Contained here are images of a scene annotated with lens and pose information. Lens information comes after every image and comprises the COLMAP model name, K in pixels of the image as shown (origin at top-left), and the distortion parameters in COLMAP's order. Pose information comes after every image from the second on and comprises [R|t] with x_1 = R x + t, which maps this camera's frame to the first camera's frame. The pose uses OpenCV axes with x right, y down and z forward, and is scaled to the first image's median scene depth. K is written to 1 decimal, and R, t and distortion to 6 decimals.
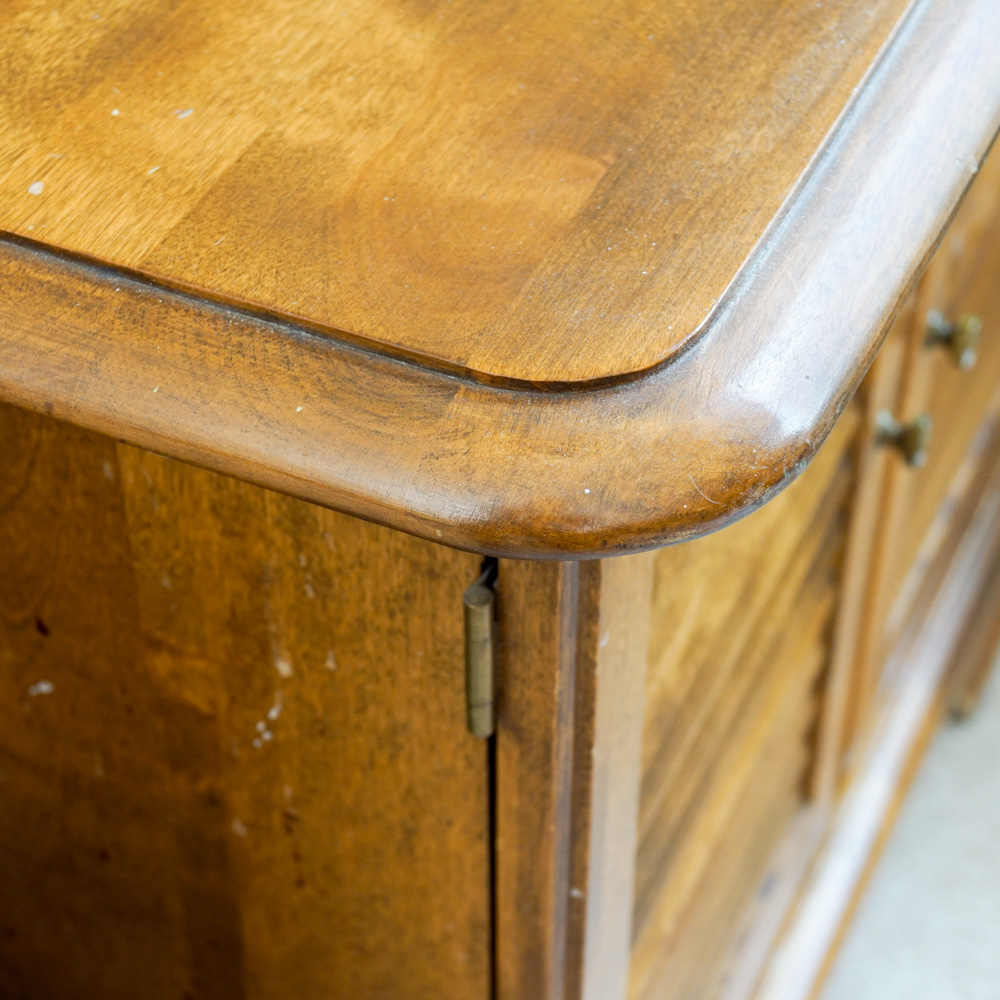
lens RADIAL K [[2224.6, 0, 499.4], [0, 2224.6, 499.6], [0, 0, 1]] dist [-0.019095, 0.000000]
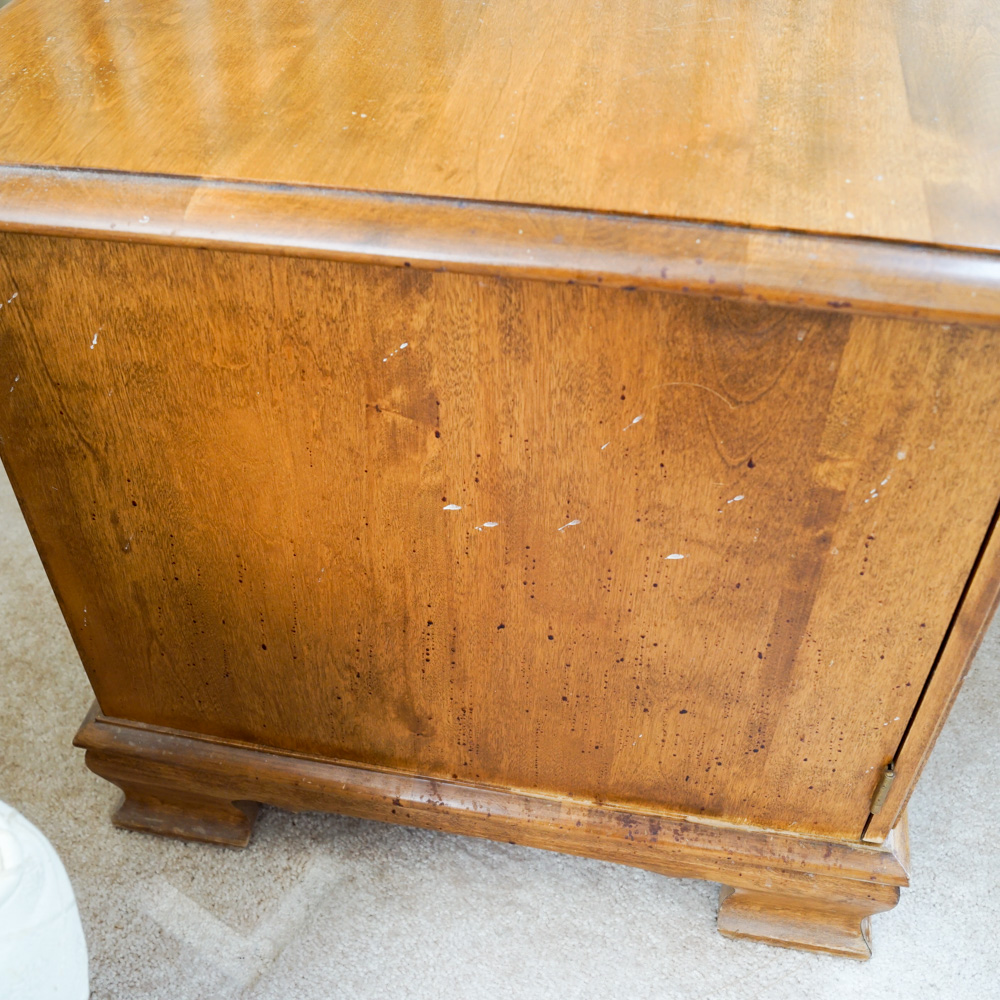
lens RADIAL K [[1149.2, 0, 500.8], [0, 1149.2, 500.8], [0, 0, 1]] dist [-0.029416, 0.000000]
pose [[0.967003, -0.169445, 0.190249, -0.674361], [0.169758, 0.985375, 0.014770, 0.039865], [-0.189969, 0.018014, 0.981625, 0.041864]]
